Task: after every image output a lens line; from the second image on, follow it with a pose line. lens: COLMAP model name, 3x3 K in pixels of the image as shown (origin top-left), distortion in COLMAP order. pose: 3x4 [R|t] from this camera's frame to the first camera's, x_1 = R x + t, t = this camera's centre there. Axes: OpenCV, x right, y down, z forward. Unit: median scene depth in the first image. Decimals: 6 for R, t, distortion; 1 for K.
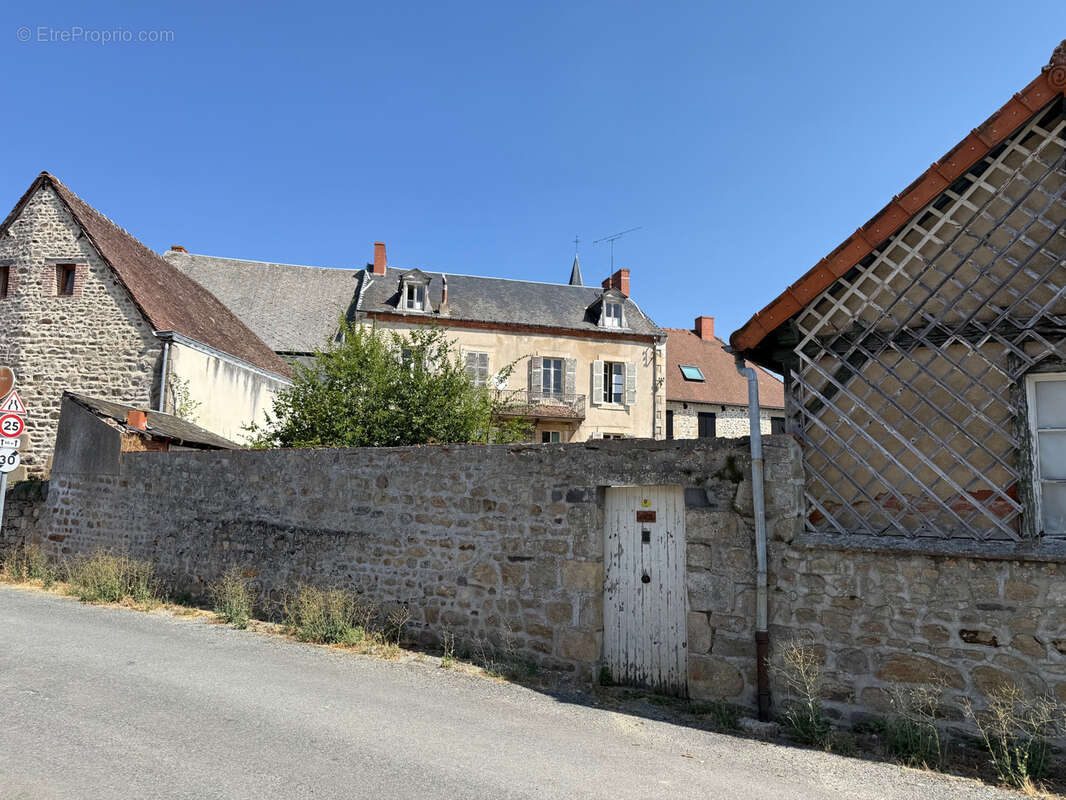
lens RADIAL K [[748.6, 0, 533.0], [0, 748.6, 400.0], [0, 0, 1]] dist [0.083251, -0.088441]
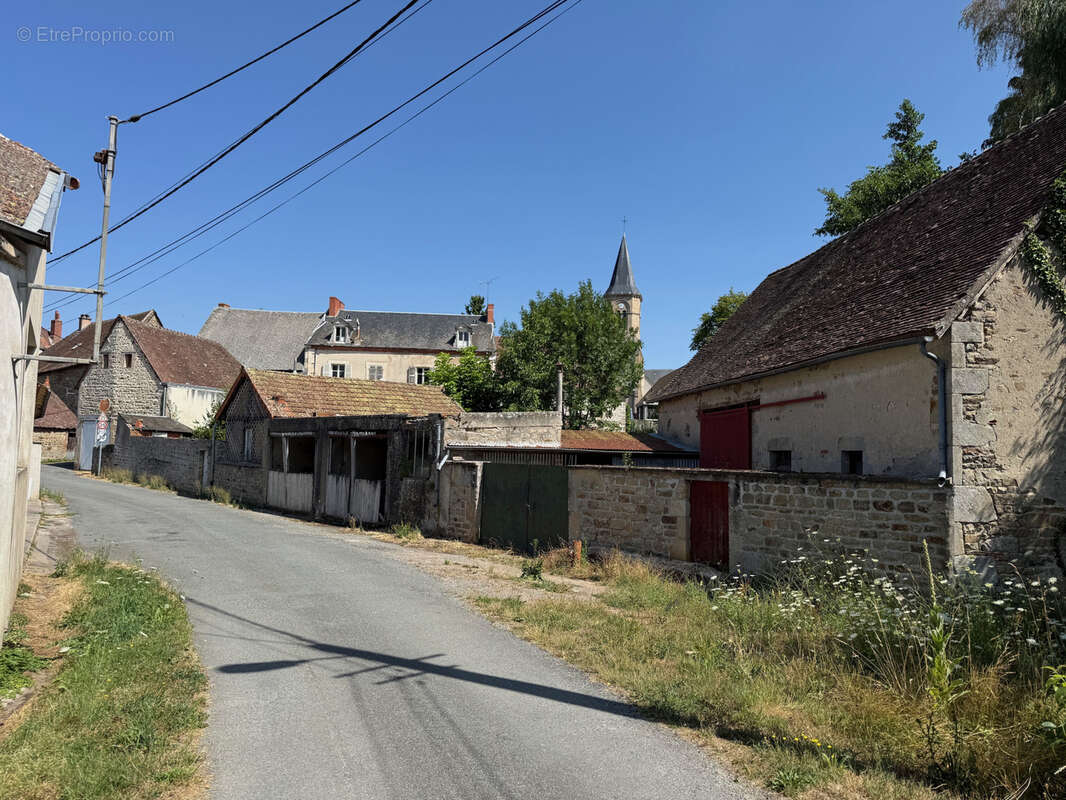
lens RADIAL K [[748.6, 0, 533.0], [0, 748.6, 400.0], [0, 0, 1]] dist [0.083251, -0.088441]
pose [[0.981205, -0.007481, -0.192825, 0.591595], [0.020442, 0.997655, 0.065319, -0.087953], [0.191884, -0.068033, 0.979057, -0.599096]]
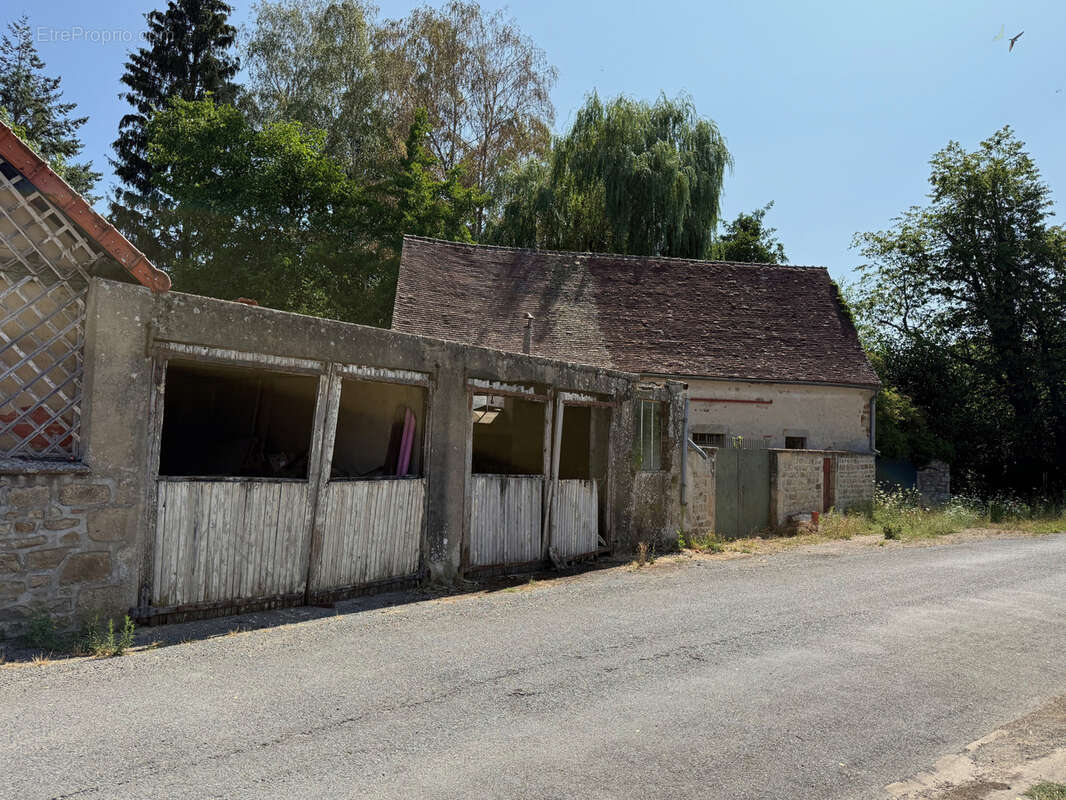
lens RADIAL K [[790.4, 0, 533.0], [0, 790.4, 400.0], [0, 0, 1]] dist [0.091059, -0.138935]
pose [[0.067709, 0.044674, 0.996704, -1.009796], [-0.170504, 0.984819, -0.032558, 0.125208], [-0.983028, -0.167738, 0.074298, 0.886506]]
